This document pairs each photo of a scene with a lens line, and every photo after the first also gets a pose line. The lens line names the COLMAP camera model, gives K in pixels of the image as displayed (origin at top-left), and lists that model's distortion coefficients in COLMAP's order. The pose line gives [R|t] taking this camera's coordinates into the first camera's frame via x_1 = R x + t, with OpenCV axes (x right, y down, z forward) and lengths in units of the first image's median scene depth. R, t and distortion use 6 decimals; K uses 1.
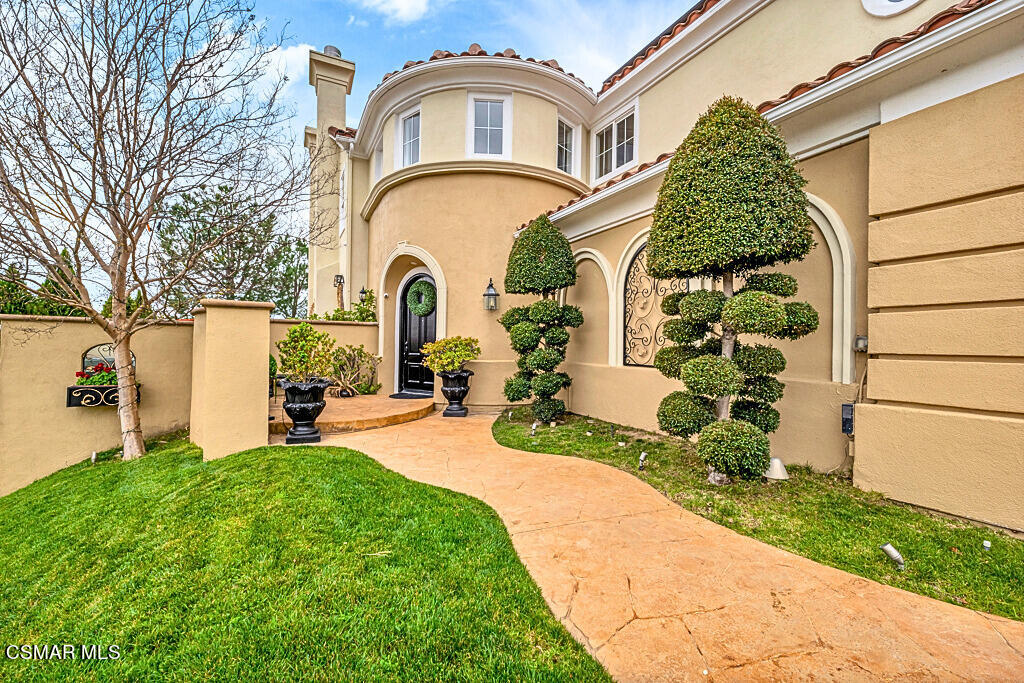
lens RADIAL K [[427.7, 0, 511.7], [0, 427.7, 344.3], [0, 0, 1]] dist [0.001296, 0.000306]
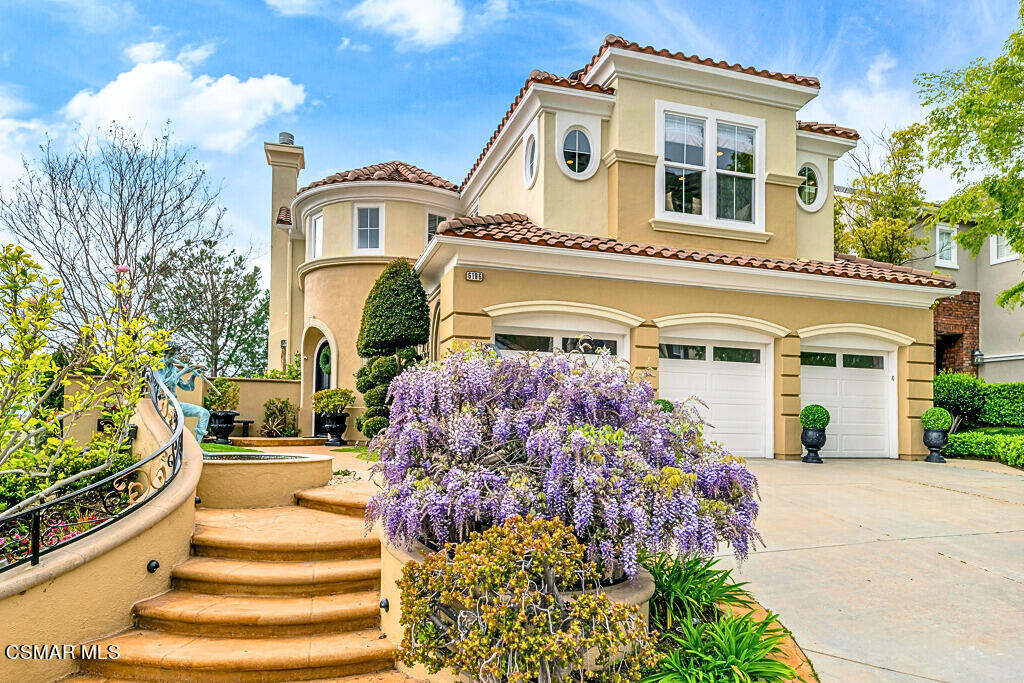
lens RADIAL K [[686.4, 0, 511.9], [0, 686.4, 423.1], [0, 0, 1]] dist [-0.007759, -0.000603]
pose [[0.980328, 0.002156, -0.197366, 0.803297], [-0.003224, 0.999982, -0.005091, 0.096820], [0.197351, 0.005628, 0.980317, -0.975988]]
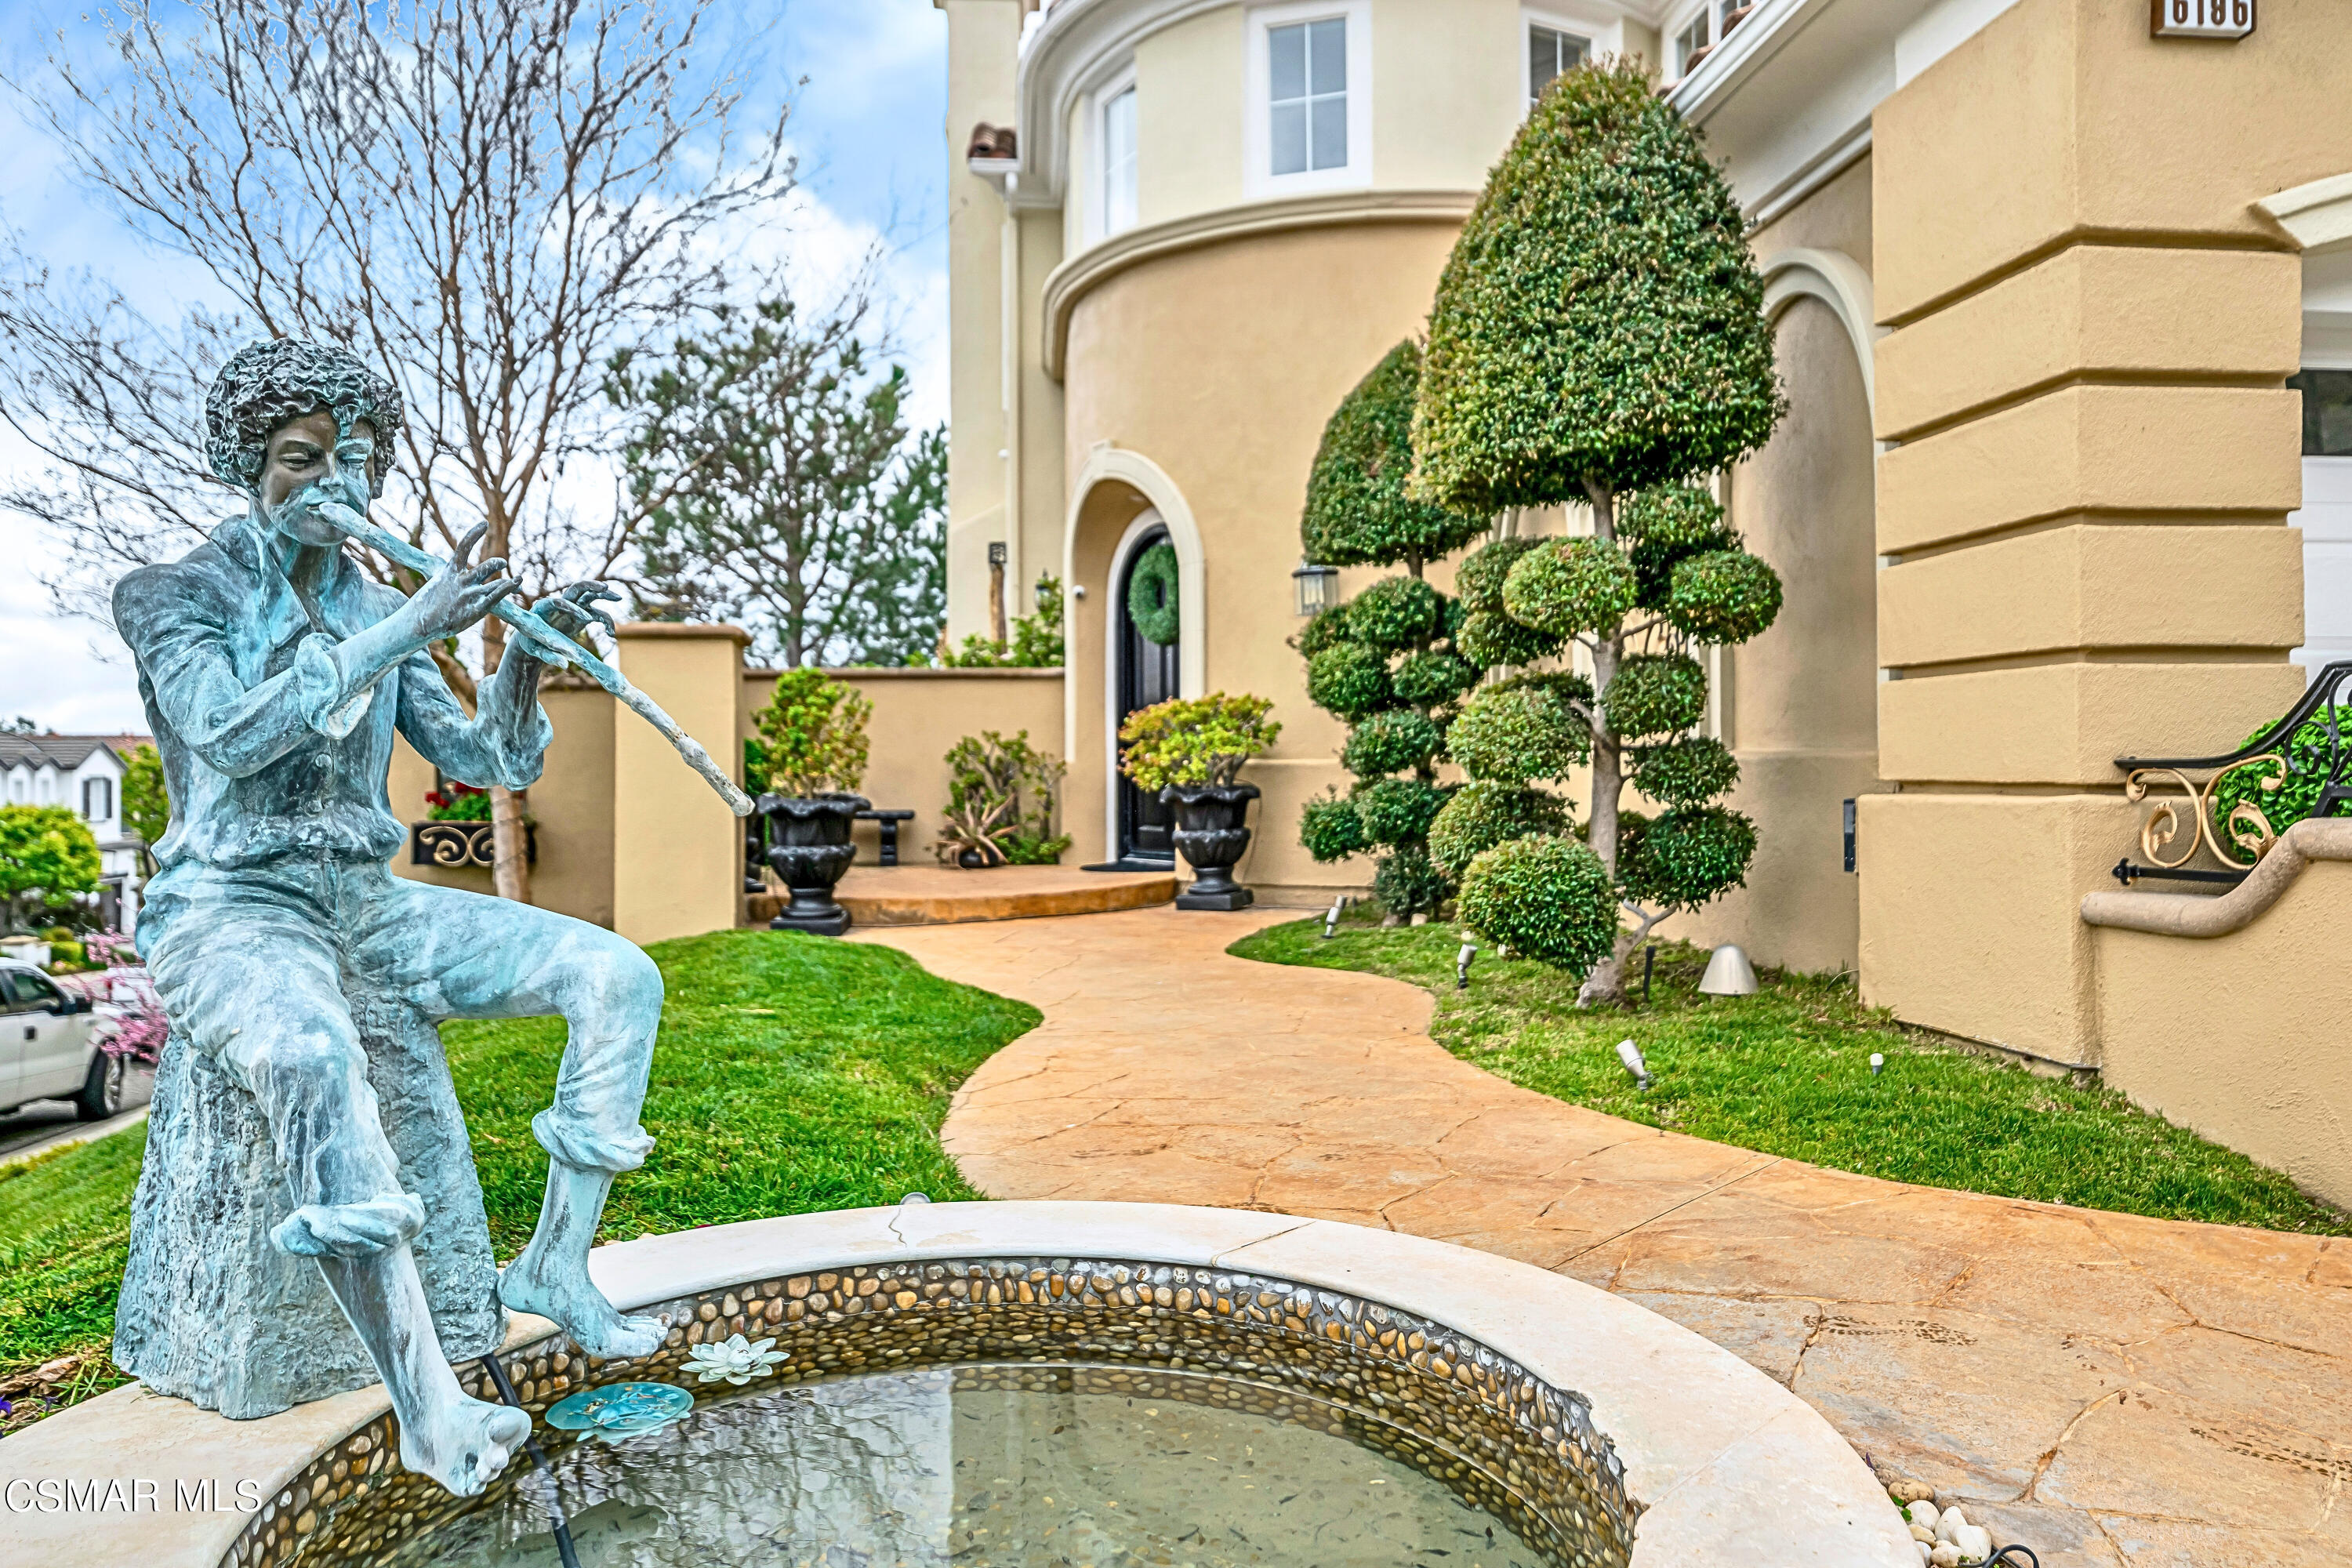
lens RADIAL K [[1633.2, 0, 1173.0], [0, 1633.2, 755.8], [0, 0, 1]] dist [-0.006822, -0.001235]
pose [[0.926067, -0.021384, -0.376752, 0.344181], [0.019031, 0.999769, -0.009967, 0.045702], [0.376878, 0.002060, 0.926261, -0.288591]]
